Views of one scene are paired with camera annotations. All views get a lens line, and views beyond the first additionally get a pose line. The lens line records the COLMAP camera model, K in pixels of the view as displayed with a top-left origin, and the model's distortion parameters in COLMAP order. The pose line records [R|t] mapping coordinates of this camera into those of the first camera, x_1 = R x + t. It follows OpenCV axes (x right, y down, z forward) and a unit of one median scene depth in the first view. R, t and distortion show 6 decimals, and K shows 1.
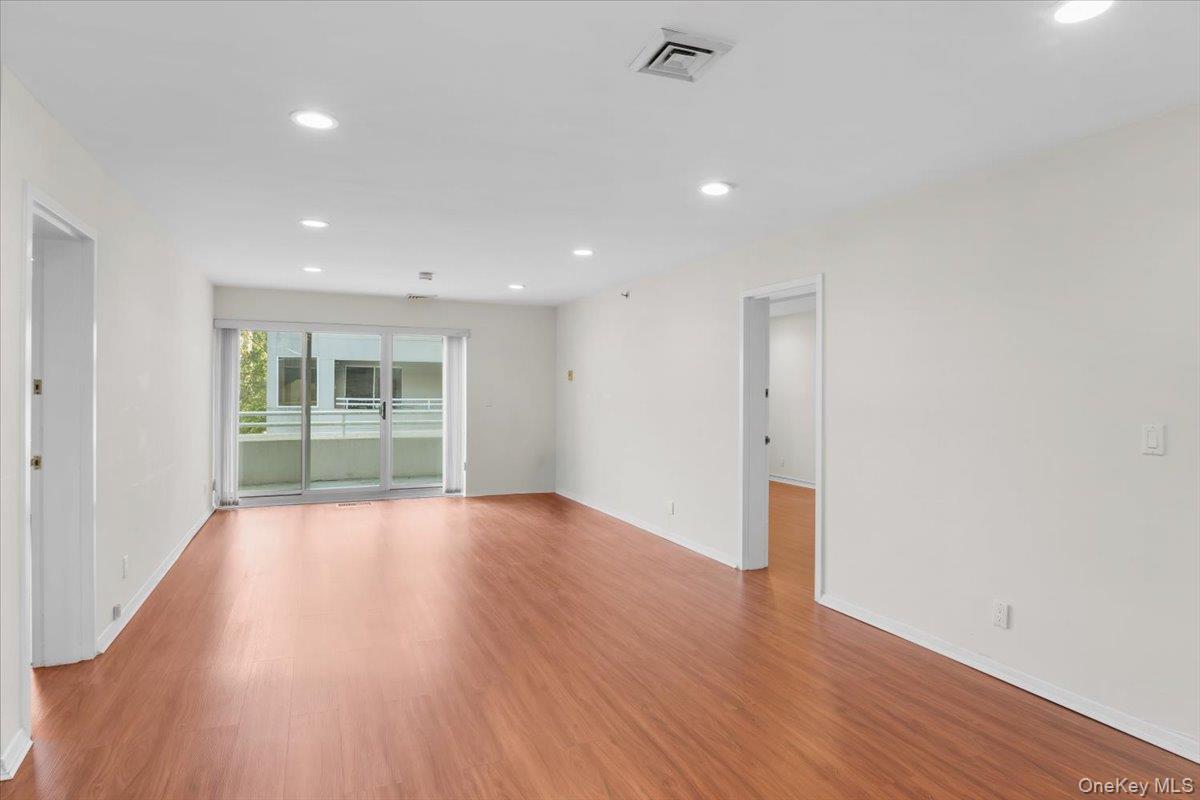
lens RADIAL K [[654.6, 0, 585.4], [0, 654.6, 396.1], [0, 0, 1]] dist [-0.019280, -0.000448]
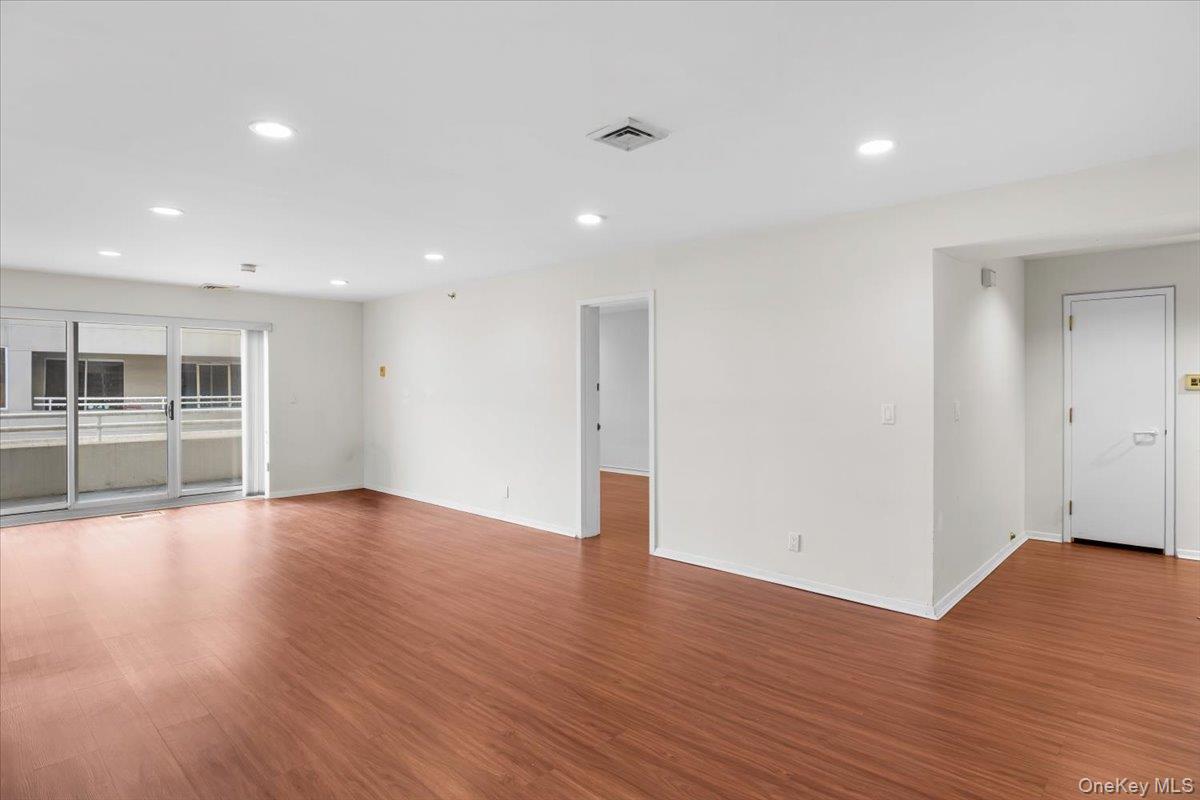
lens RADIAL K [[654.6, 0, 585.4], [0, 654.6, 396.1], [0, 0, 1]] dist [-0.019280, -0.000448]
pose [[0.926189, -0.013333, 0.376824, -0.116488], [0.010303, 0.999896, 0.010054, -0.000263], [-0.376919, -0.005429, 0.926230, -0.054244]]
